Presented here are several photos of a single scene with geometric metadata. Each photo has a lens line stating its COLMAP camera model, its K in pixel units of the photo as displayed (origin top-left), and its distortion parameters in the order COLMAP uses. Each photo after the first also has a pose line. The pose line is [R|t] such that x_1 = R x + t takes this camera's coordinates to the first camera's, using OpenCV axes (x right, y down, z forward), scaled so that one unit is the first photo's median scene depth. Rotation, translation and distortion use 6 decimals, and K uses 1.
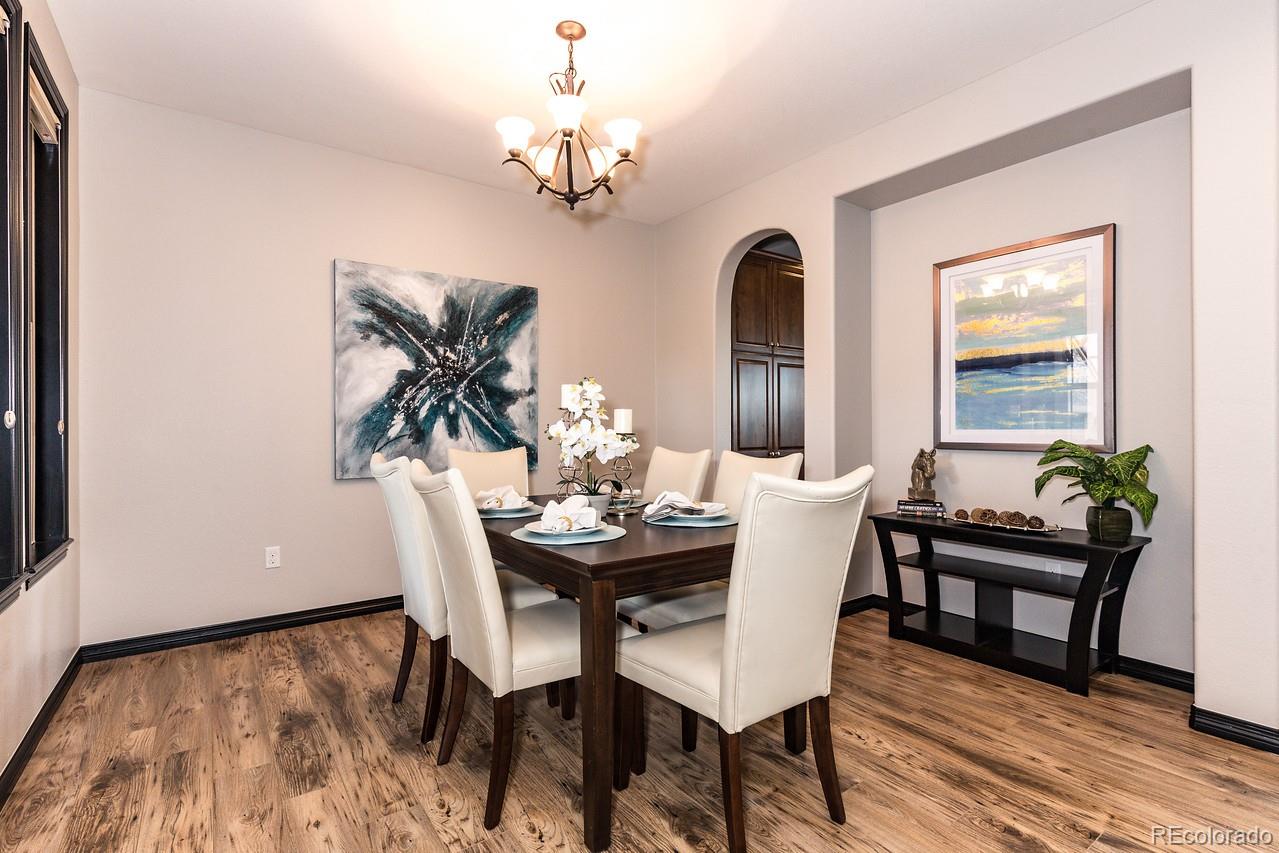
lens RADIAL K [[596.0, 0, 638.5], [0, 596.0, 428.6], [0, 0, 1]] dist [-0.002934, -0.000069]
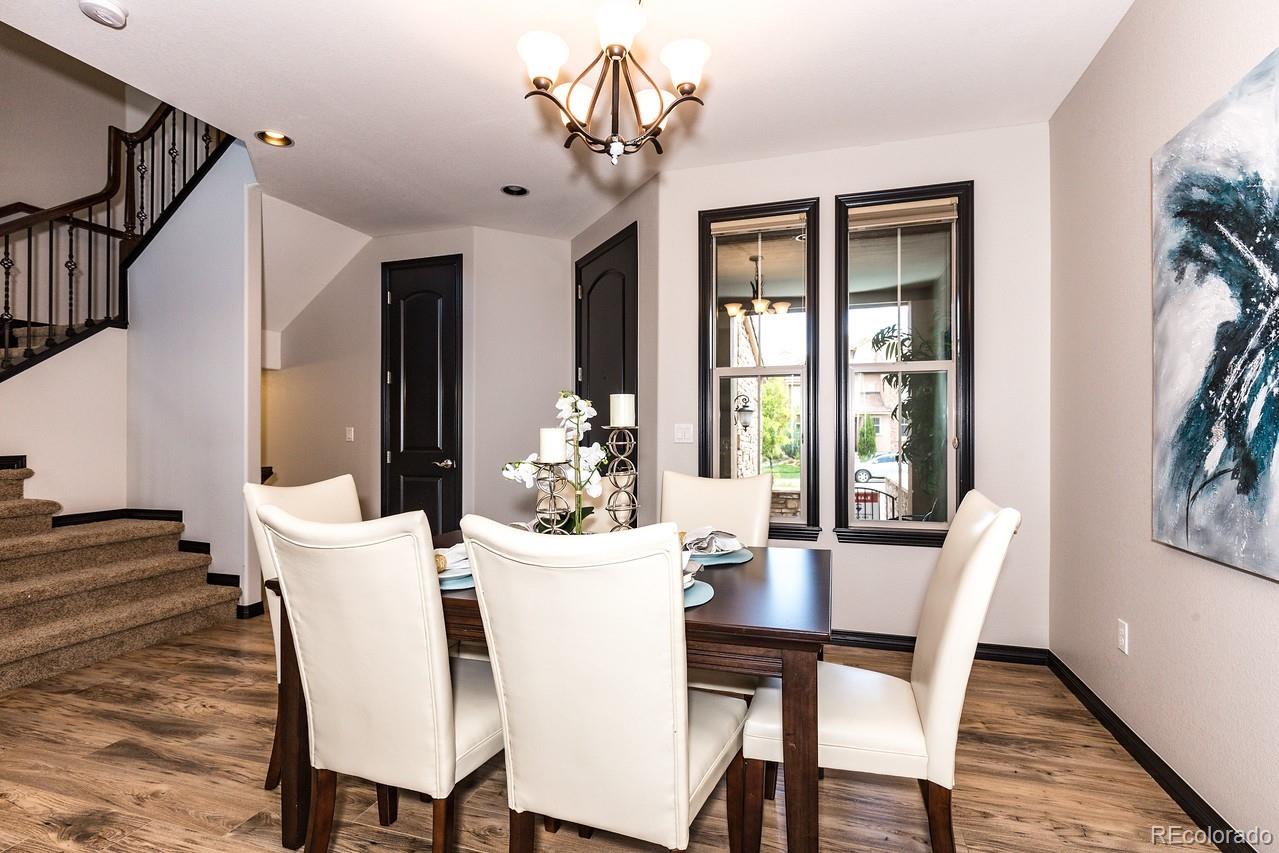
lens RADIAL K [[596.0, 0, 644.8], [0, 596.0, 430.8], [0, 0, 1]] dist [-0.002934, -0.000069]
pose [[-0.795227, 0.002519, -0.606306, 0.214894], [0.004322, 0.999990, -0.001515, -0.019477], [0.606296, -0.003825, -0.795230, 1.092679]]
